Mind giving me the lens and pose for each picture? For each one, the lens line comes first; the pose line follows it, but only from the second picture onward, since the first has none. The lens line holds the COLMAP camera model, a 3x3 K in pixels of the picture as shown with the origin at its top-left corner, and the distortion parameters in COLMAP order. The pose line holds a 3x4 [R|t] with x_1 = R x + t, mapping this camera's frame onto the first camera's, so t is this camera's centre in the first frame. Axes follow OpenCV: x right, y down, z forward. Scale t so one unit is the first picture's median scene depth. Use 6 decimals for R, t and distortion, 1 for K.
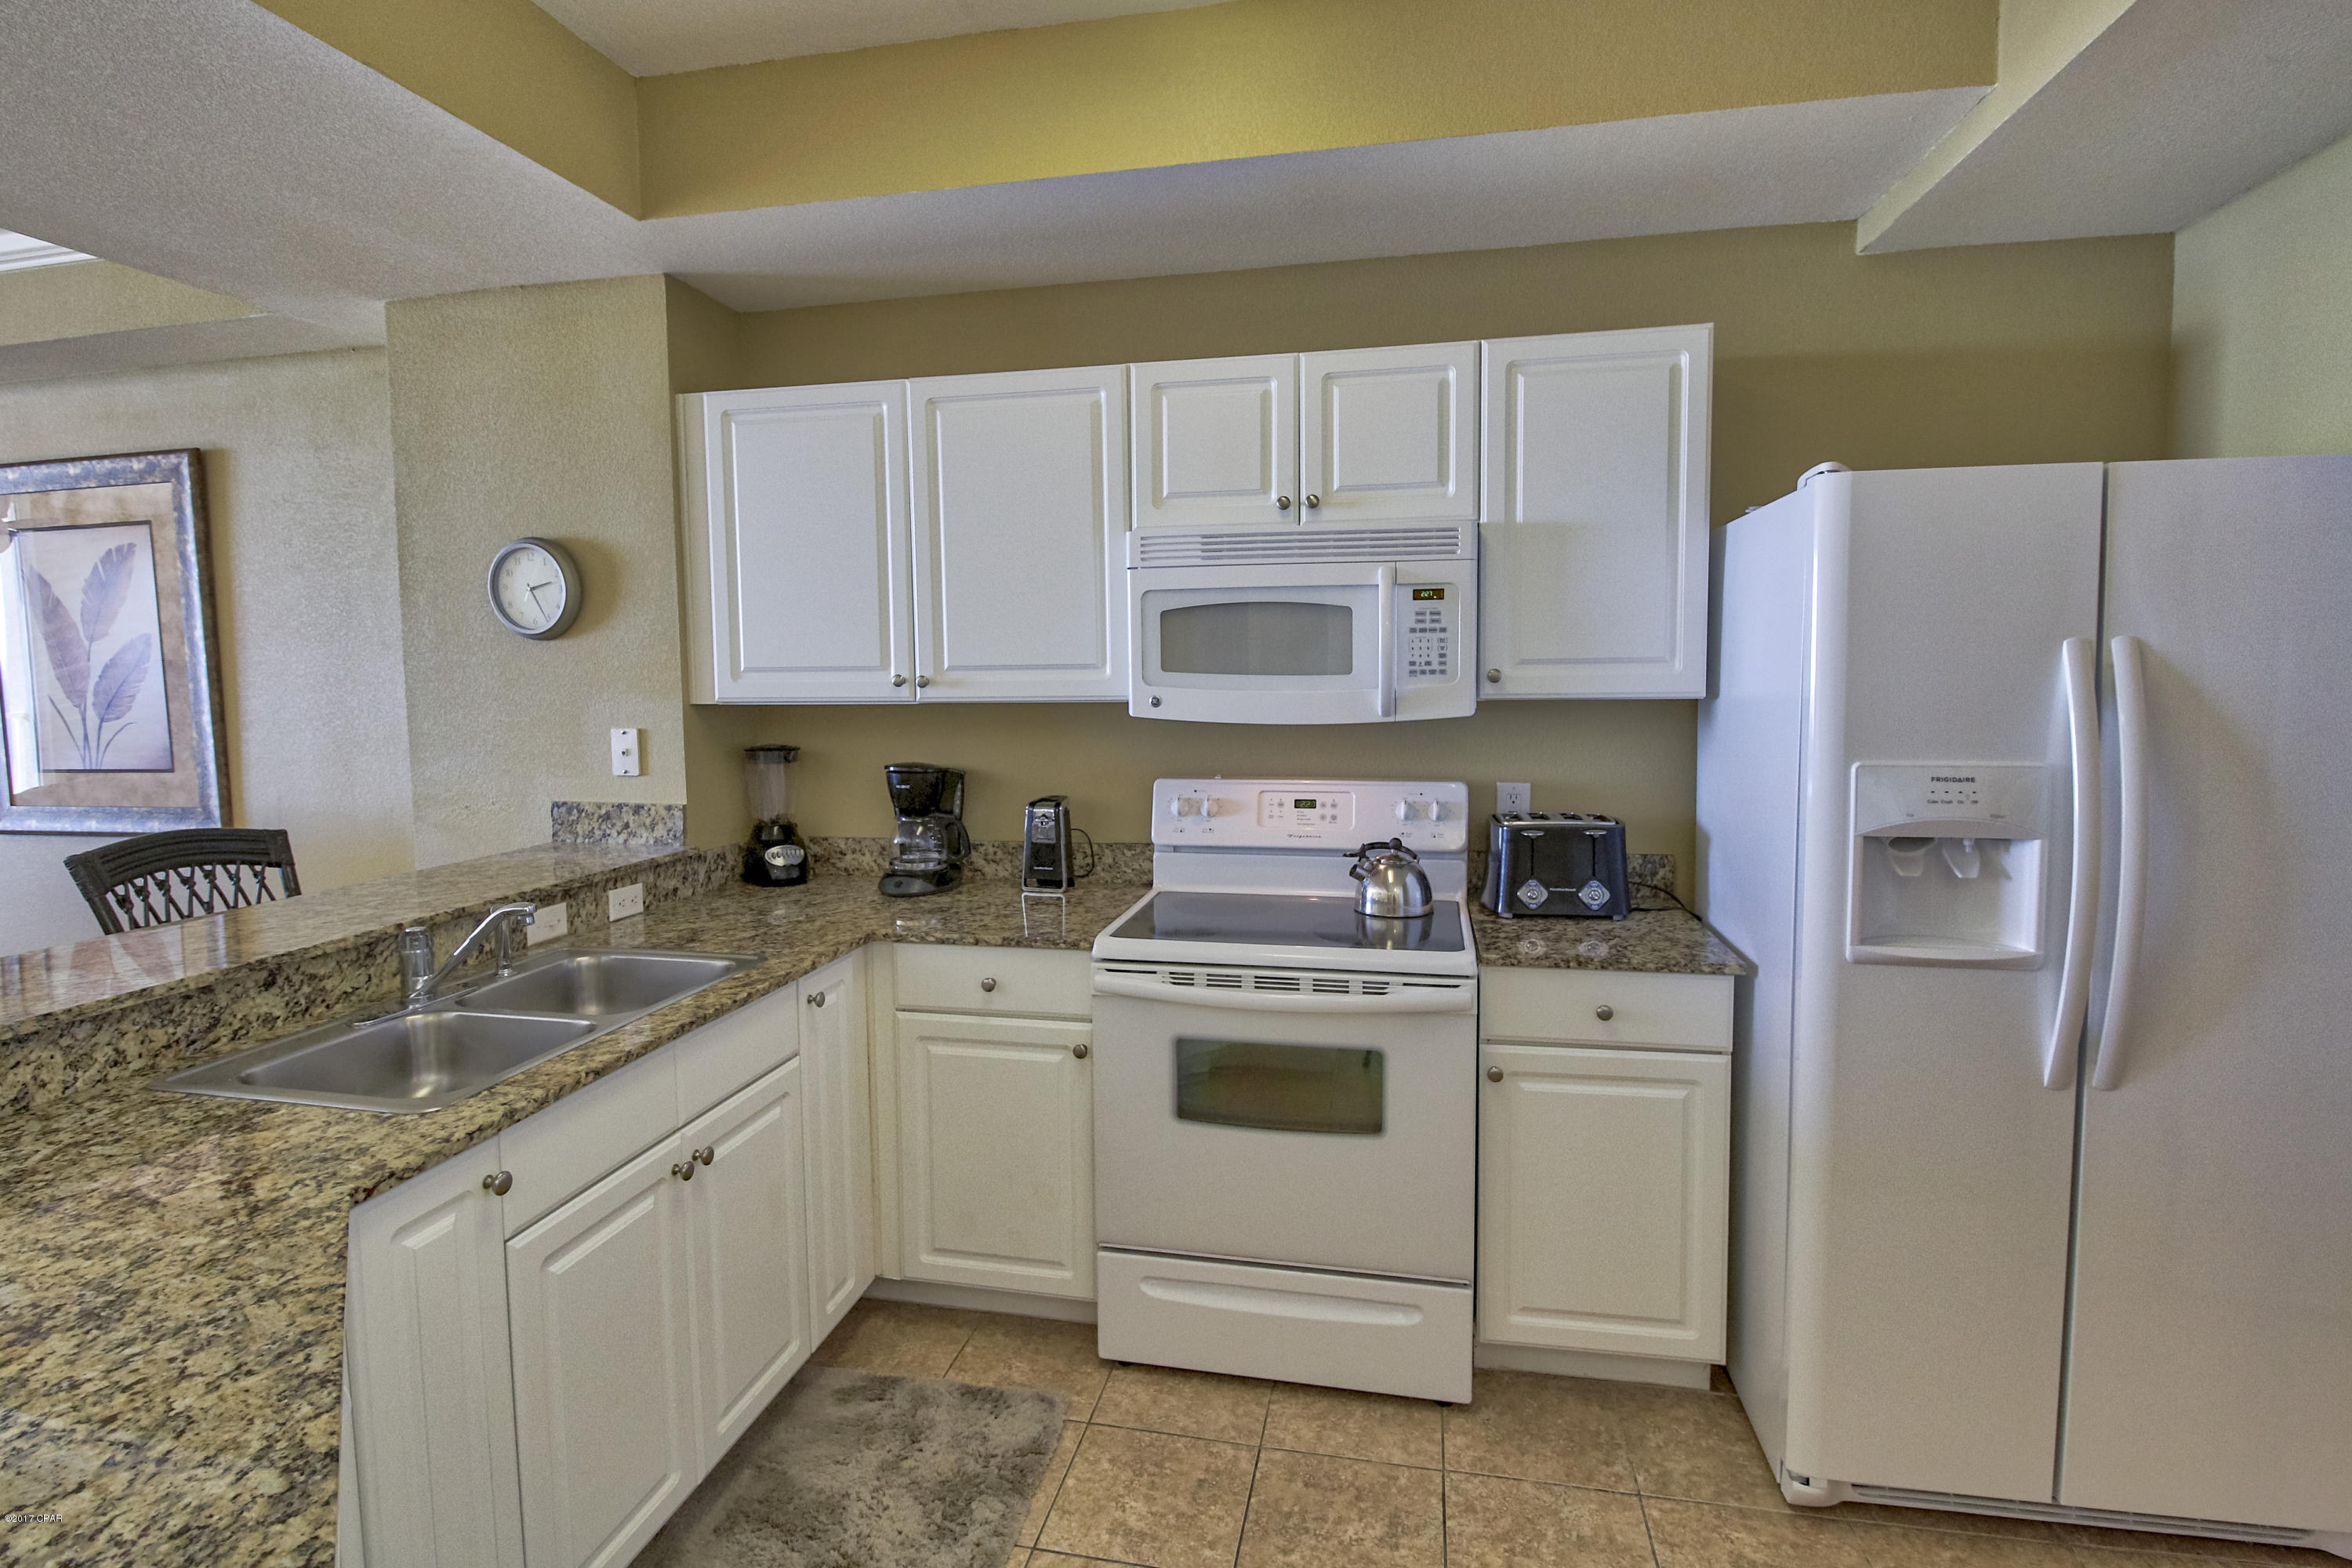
lens RADIAL K [[1253.6, 0, 1108.0], [0, 1253.6, 754.3], [0, 0, 1]] dist [0.004307, -0.000037]
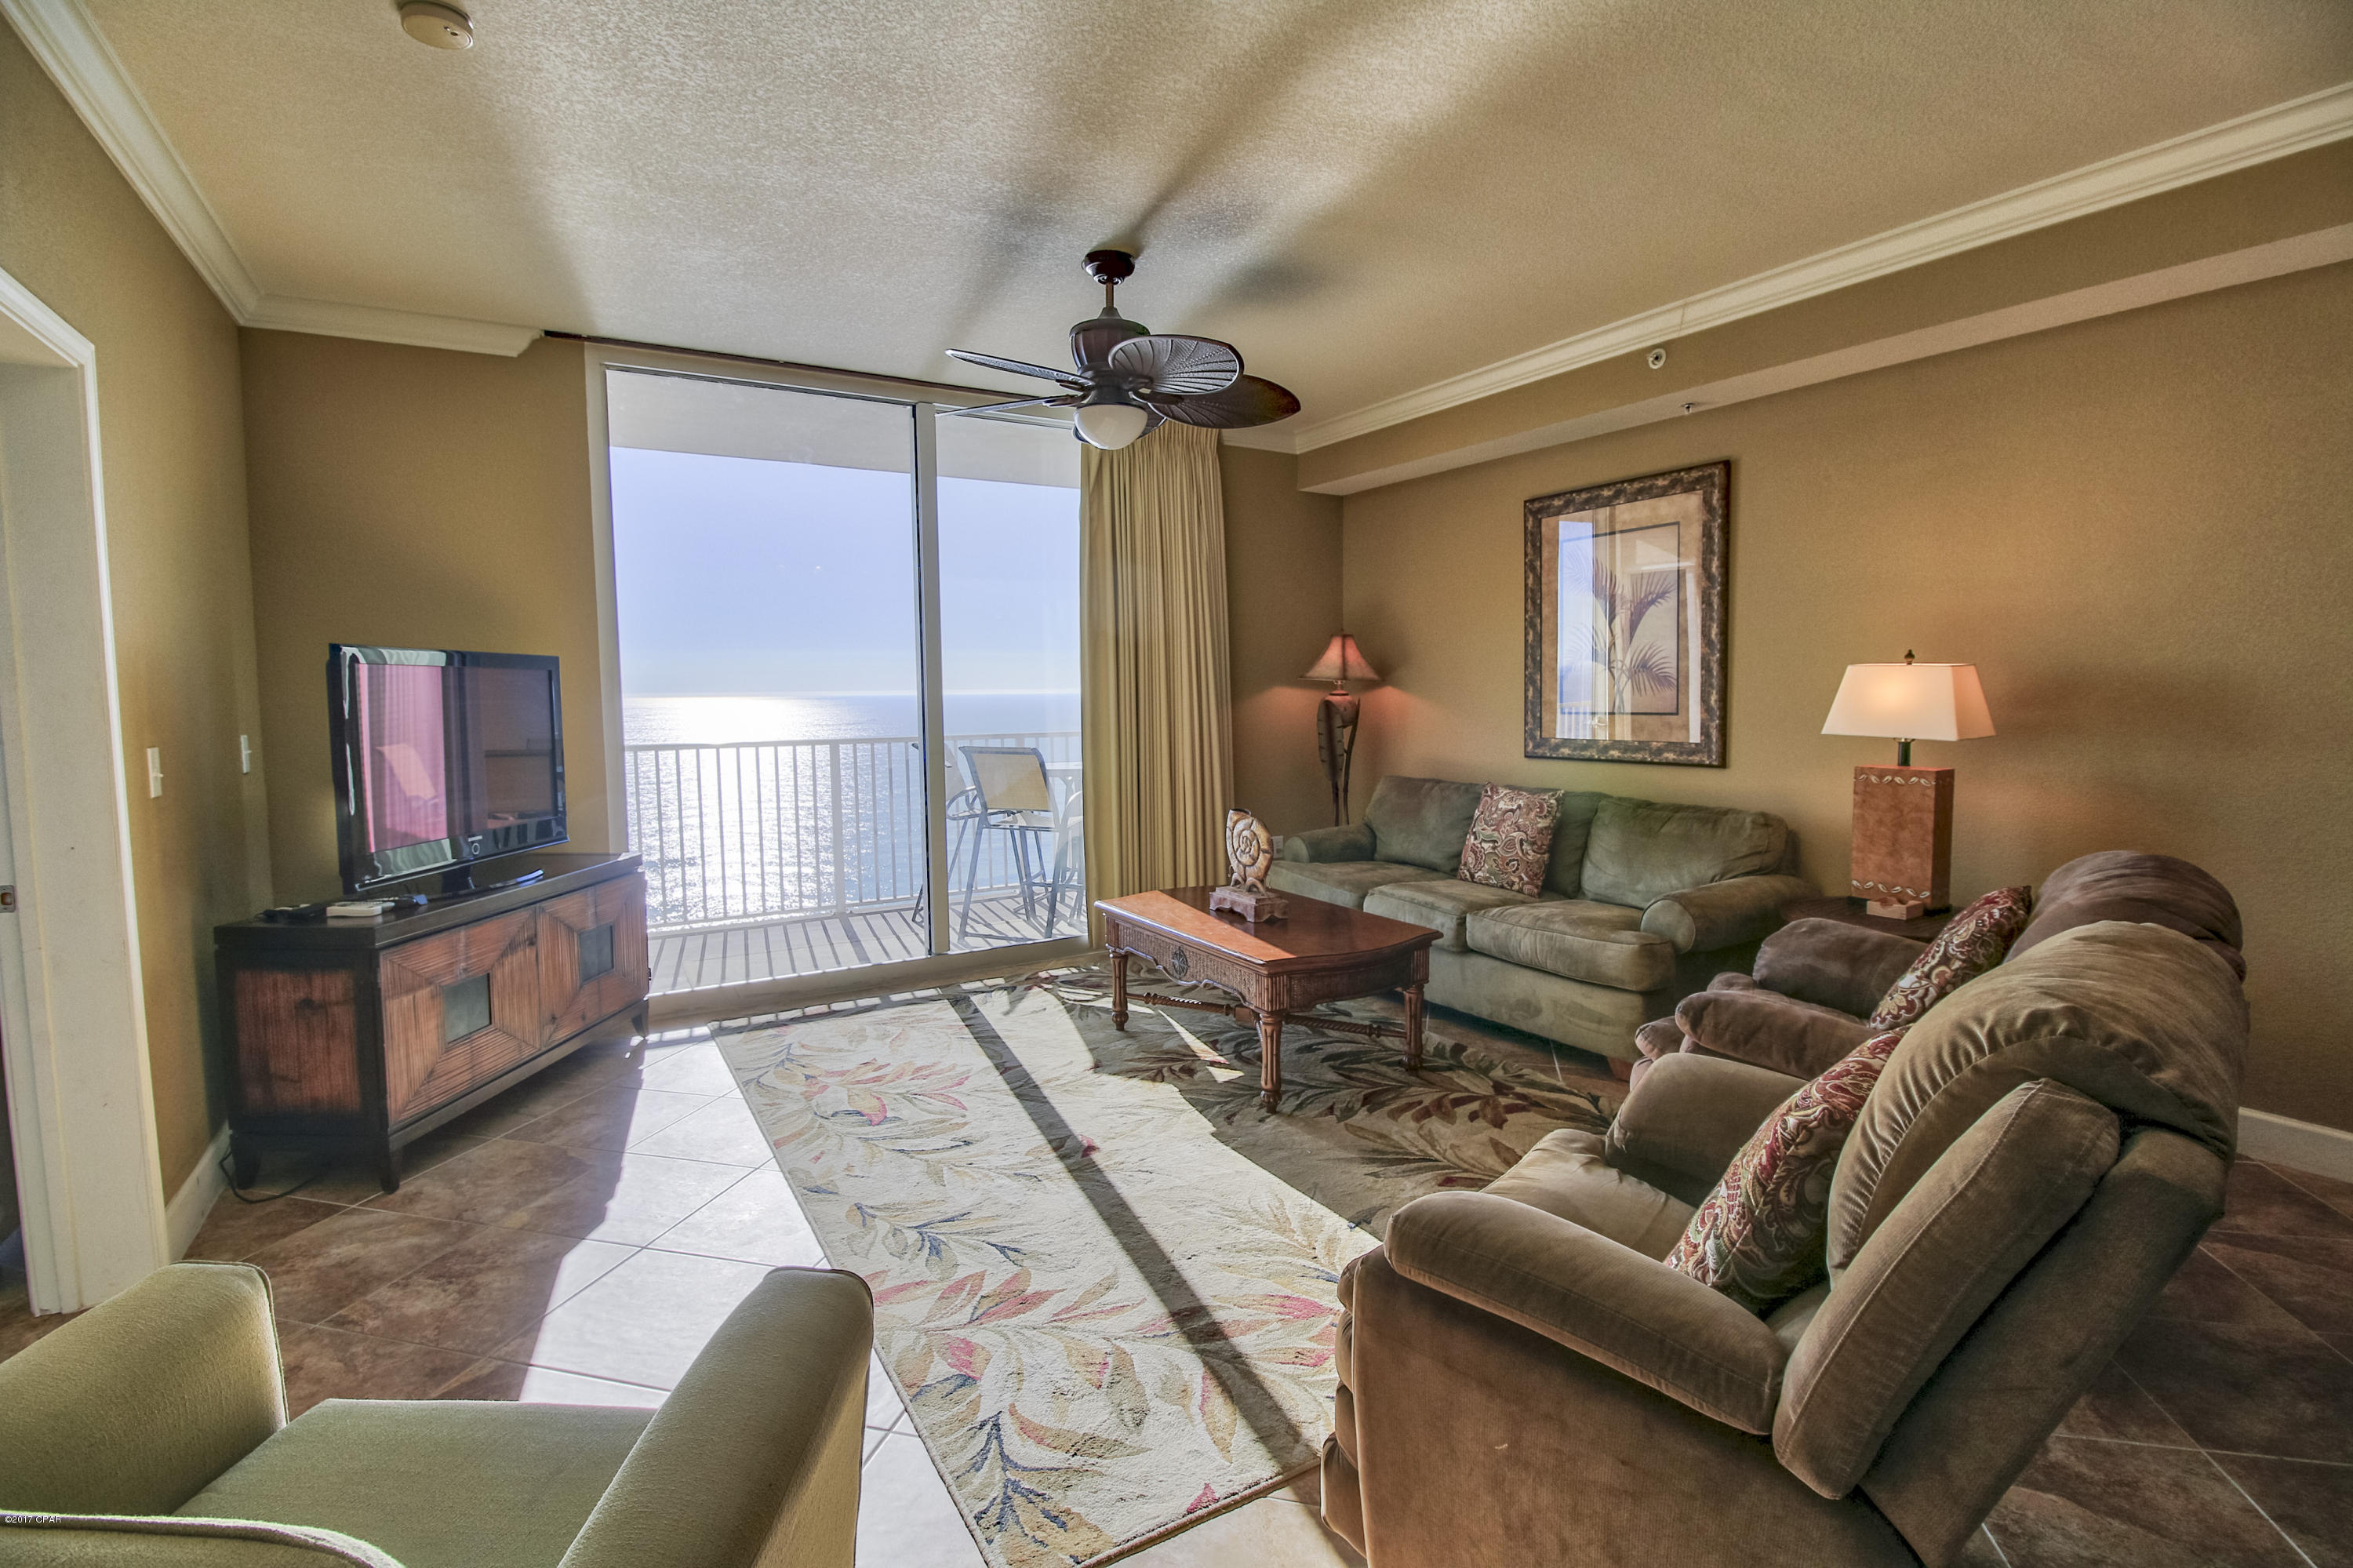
lens RADIAL K [[1106.6, 0, 1166.0], [0, 1106.6, 763.7], [0, 0, 1]] dist [0.000098, -0.014850]
pose [[0.695691, 0.057130, -0.716066, -1.597536], [-0.054336, 0.998162, 0.026846, 0.063070], [0.716283, 0.020232, 0.697517, 0.078076]]
